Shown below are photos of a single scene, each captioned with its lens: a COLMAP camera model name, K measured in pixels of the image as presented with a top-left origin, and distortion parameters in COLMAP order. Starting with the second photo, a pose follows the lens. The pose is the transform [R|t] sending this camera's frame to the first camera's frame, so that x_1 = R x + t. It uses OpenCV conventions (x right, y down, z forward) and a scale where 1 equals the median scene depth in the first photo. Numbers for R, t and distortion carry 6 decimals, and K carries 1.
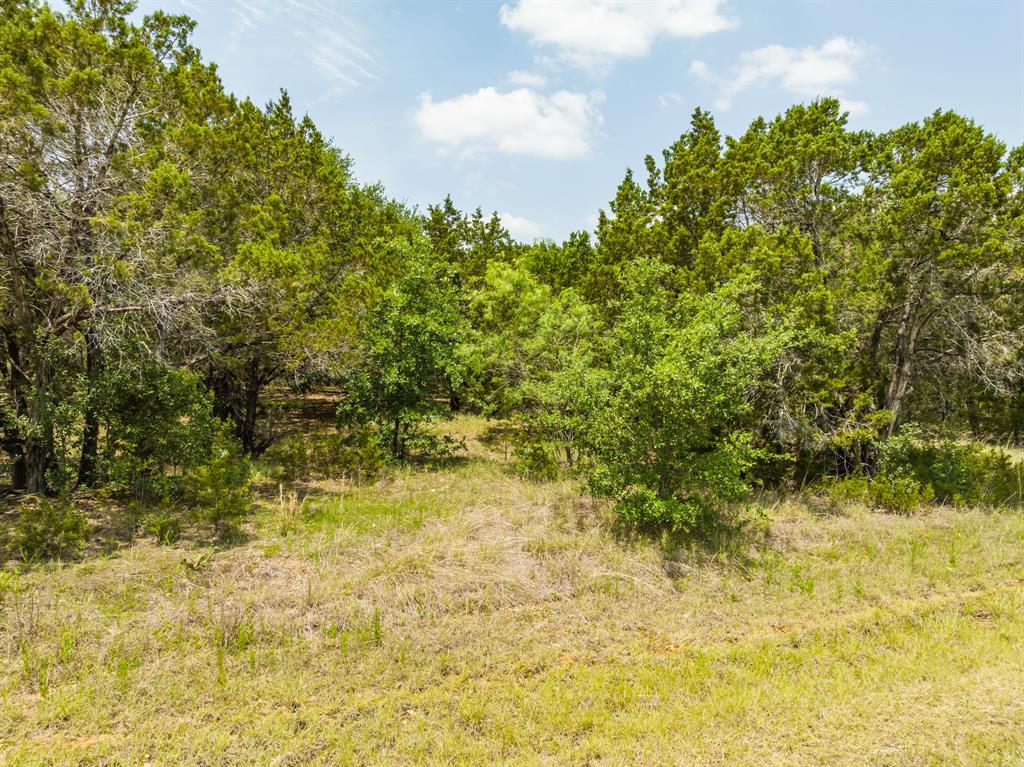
lens RADIAL K [[719.7, 0, 515.1], [0, 719.7, 381.8], [0, 0, 1]] dist [-0.040763, 0.009290]
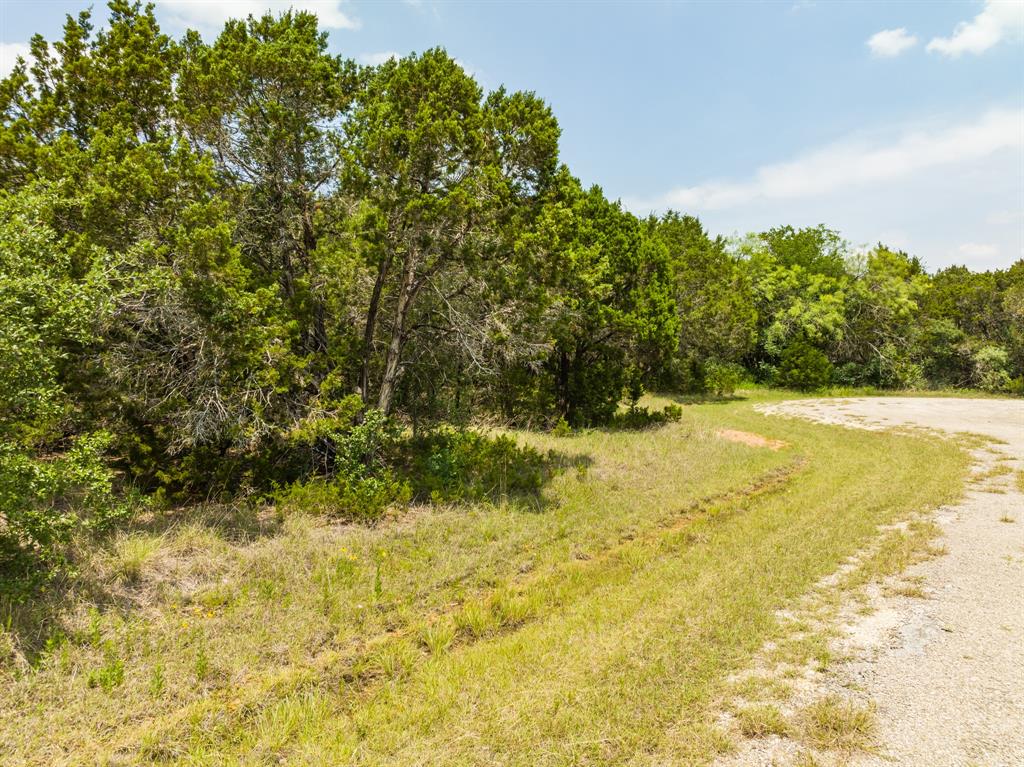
lens RADIAL K [[719.7, 0, 515.1], [0, 719.7, 381.8], [0, 0, 1]] dist [-0.040763, 0.009290]
pose [[0.871573, -0.014687, 0.490045, 0.283051], [0.009980, 0.999876, 0.012216, 0.017424], [-0.490164, -0.005757, 0.871611, 0.198949]]
